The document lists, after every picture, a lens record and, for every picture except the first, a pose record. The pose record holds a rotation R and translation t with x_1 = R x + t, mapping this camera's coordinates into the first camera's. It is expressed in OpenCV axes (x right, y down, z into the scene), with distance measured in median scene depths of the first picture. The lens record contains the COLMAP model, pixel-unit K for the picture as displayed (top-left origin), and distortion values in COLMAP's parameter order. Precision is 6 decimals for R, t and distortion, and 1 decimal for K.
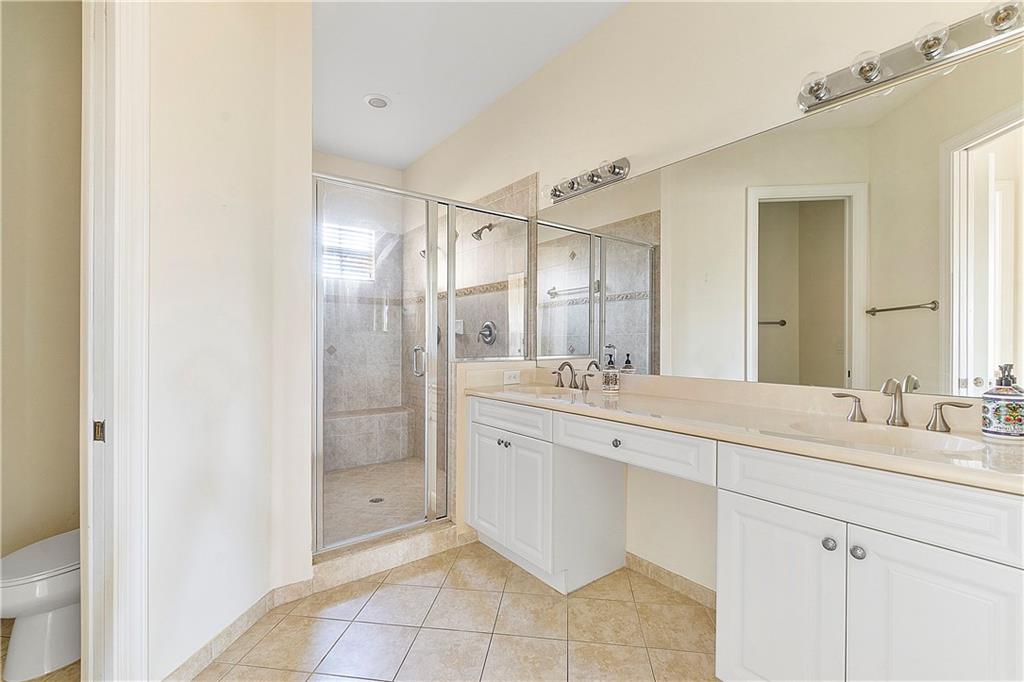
lens RADIAL K [[445.2, 0, 505.3], [0, 445.2, 342.3], [0, 0, 1]] dist [-0.004175, 0.001137]
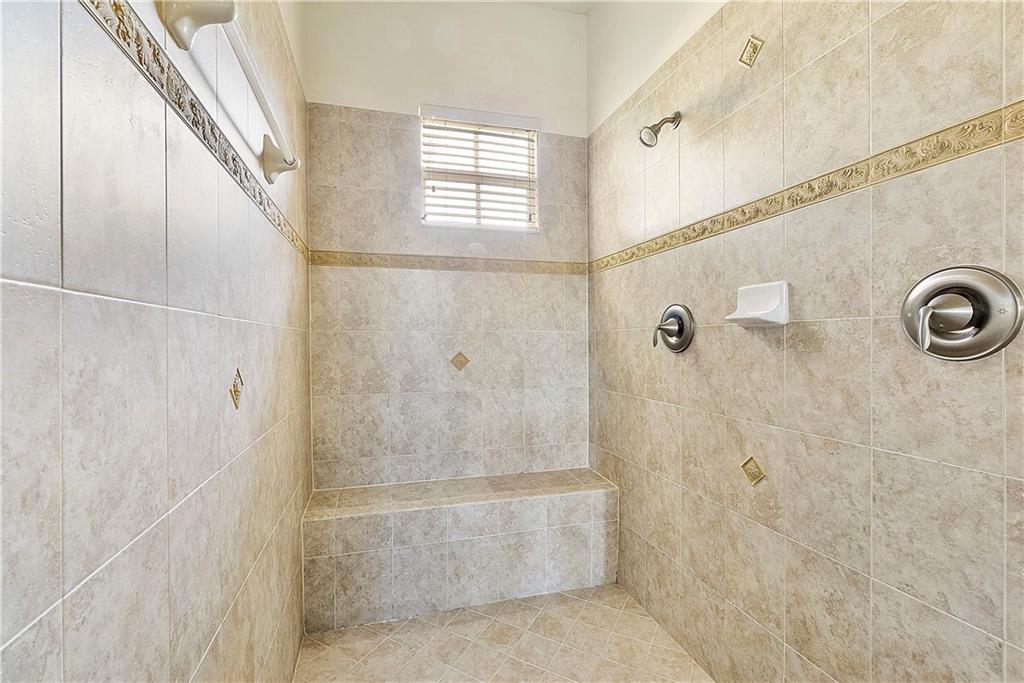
lens RADIAL K [[445.2, 0, 505.3], [0, 445.2, 341.1], [0, 0, 1]] dist [-0.004175, 0.001137]
pose [[0.933776, -0.006142, -0.357805, -0.215312], [0.006919, 0.999976, 0.000892, -0.008699], [0.357791, -0.003309, 0.933796, 0.749136]]
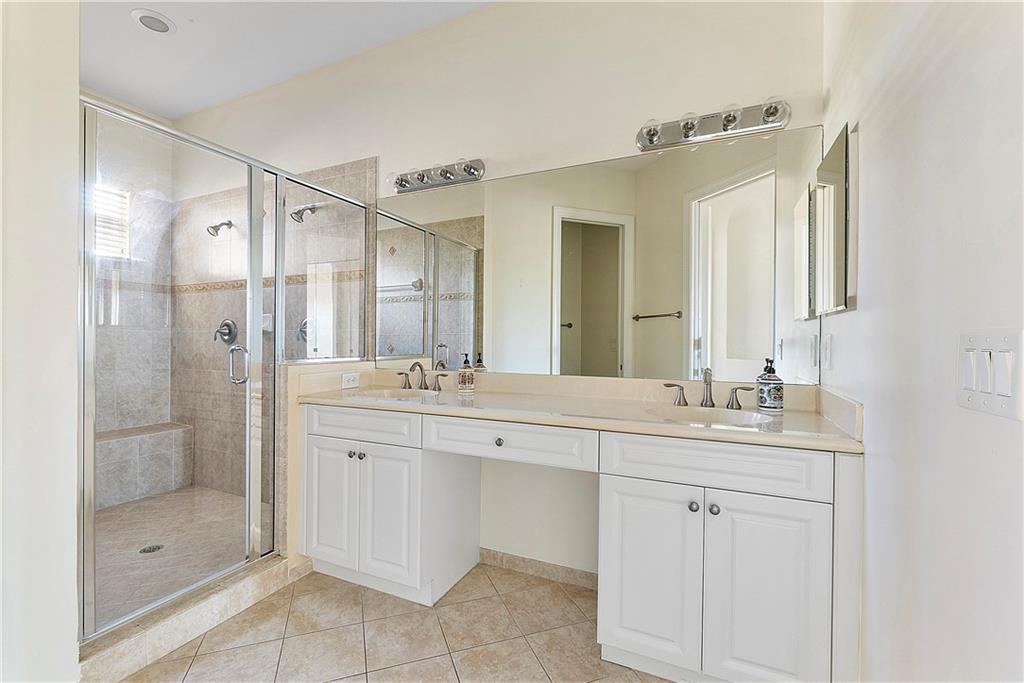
lens RADIAL K [[445.2, 0, 503.5], [0, 445.2, 342.6], [0, 0, 1]] dist [-0.004175, 0.001137]
pose [[0.886624, 0.002031, 0.462487, -0.118519], [-0.003432, 0.999992, 0.002189, -0.000349], [-0.462479, -0.003528, 0.886623, 0.059198]]
